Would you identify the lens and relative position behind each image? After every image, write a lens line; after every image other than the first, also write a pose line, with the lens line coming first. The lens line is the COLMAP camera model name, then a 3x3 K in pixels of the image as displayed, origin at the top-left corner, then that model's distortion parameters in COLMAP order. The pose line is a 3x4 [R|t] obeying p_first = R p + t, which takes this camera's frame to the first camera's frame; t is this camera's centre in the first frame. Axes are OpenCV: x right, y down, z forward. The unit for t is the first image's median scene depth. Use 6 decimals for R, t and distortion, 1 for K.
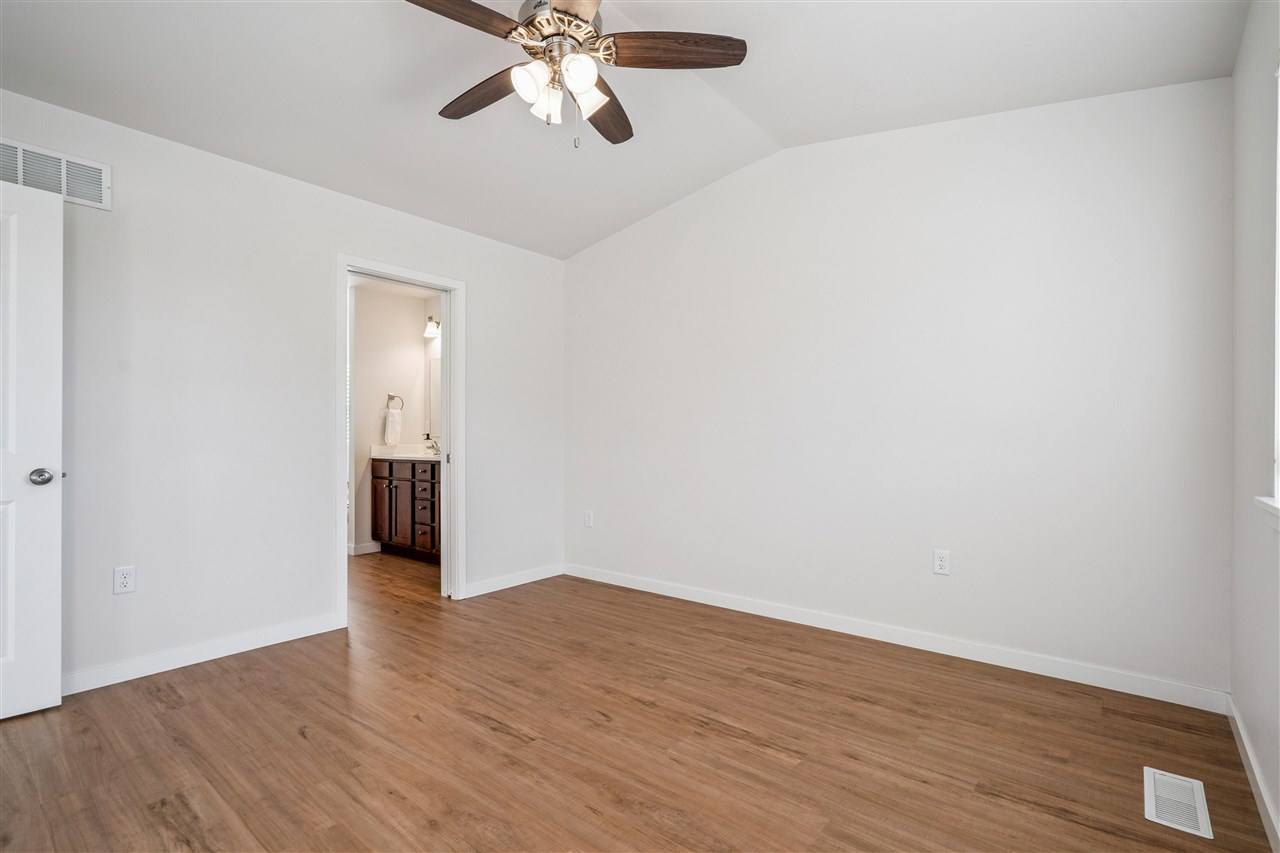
lens RADIAL K [[593.2, 0, 640.0], [0, 593.2, 426.5], [0, 0, 1]] dist [-0.002446, 0.000155]
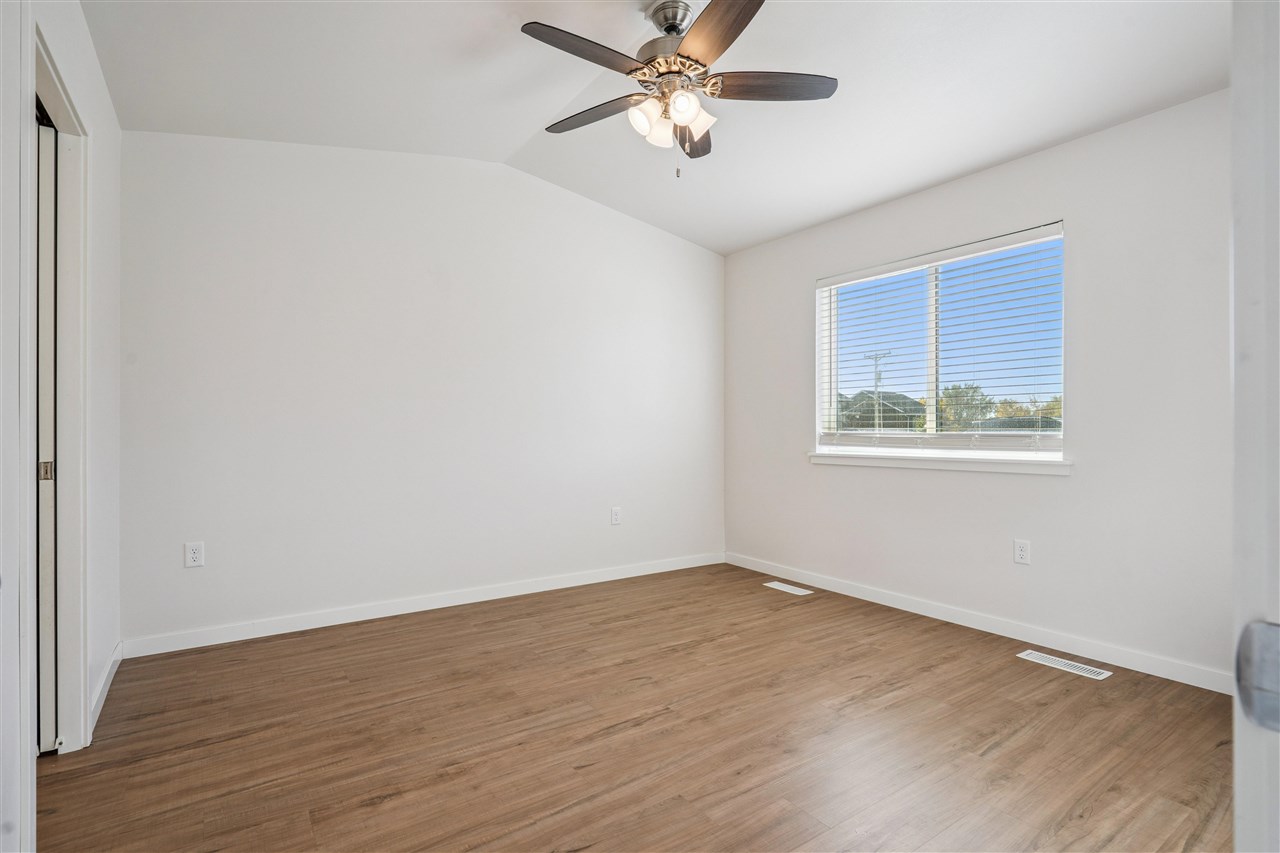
lens RADIAL K [[626.7, 0, 640.0], [0, 626.7, 426.5], [0, 0, 1]] dist [-0.000674, -0.000604]
pose [[0.264497, 0.008218, 0.964351, -0.916223], [-0.018678, 0.999820, -0.003397, 0.017995], [-0.964206, -0.017113, 0.264603, 0.540499]]
